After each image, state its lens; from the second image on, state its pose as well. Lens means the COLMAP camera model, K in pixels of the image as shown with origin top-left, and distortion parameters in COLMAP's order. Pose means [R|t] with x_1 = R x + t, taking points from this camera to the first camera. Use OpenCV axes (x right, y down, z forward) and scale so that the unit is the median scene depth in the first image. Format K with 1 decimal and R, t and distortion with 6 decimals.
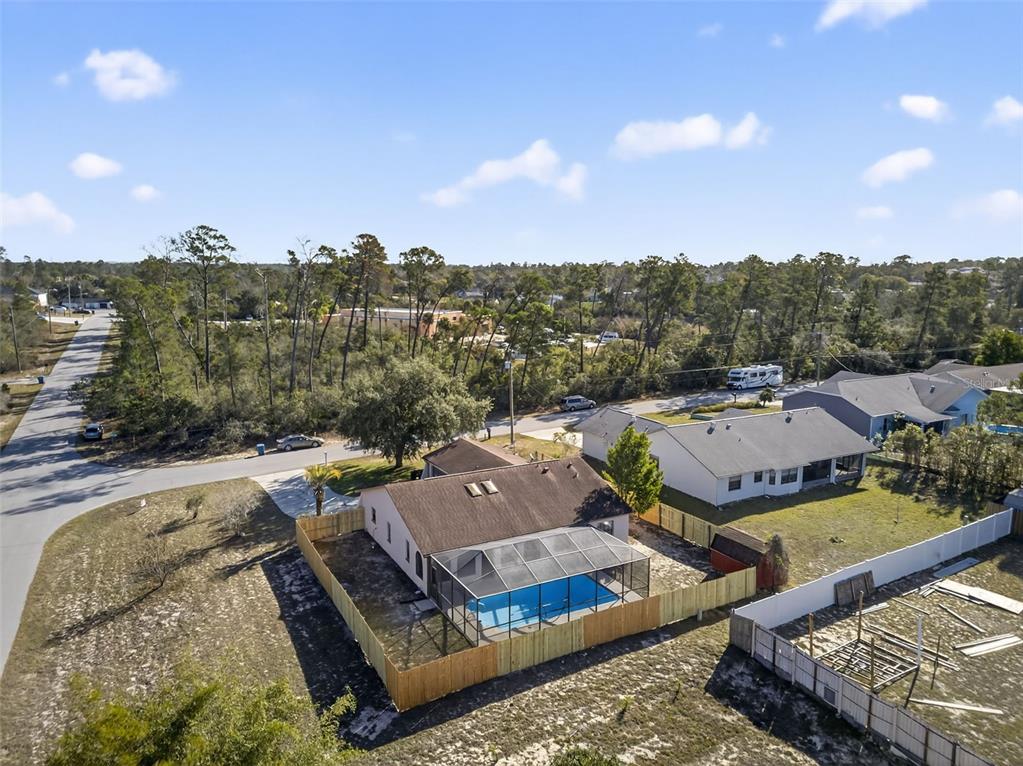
lens RADIAL K [[718.9, 0, 512.5], [0, 718.9, 378.7], [0, 0, 1]] dist [0.065717, -0.053199]
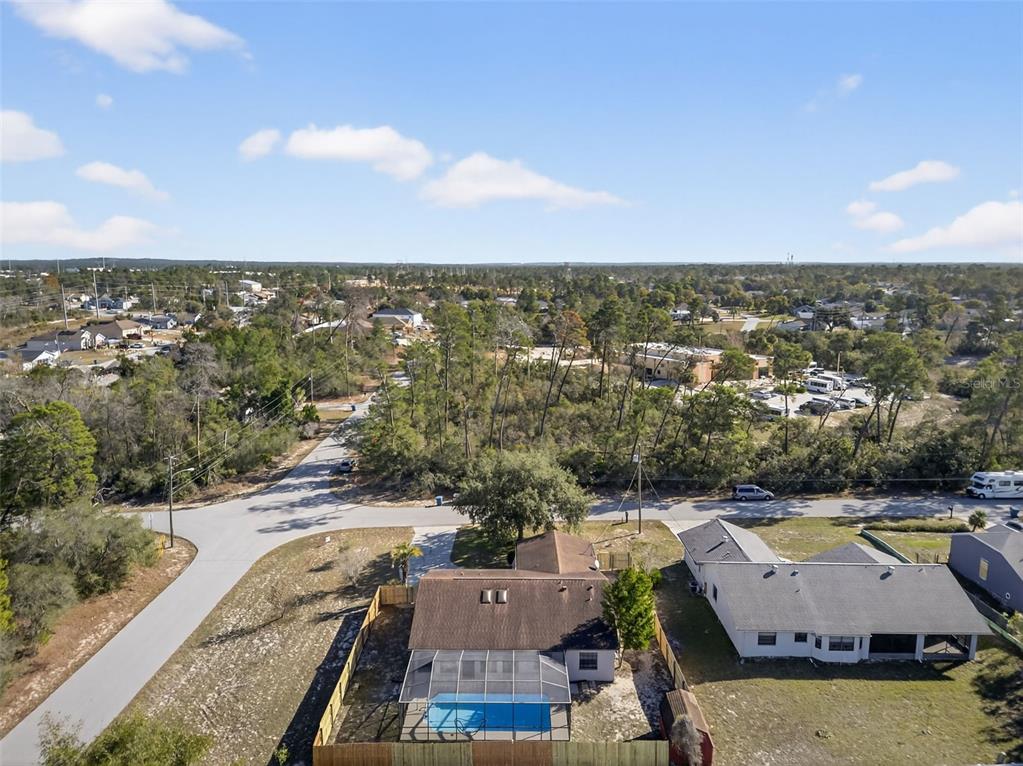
lens RADIAL K [[718.9, 0, 513.3], [0, 718.9, 381.9], [0, 0, 1]] dist [0.065717, -0.053199]
pose [[0.875229, 0.078700, -0.477263, 0.439146], [-0.074630, 0.996832, 0.027515, -0.195216], [0.477916, 0.011536, 0.878330, -0.021940]]
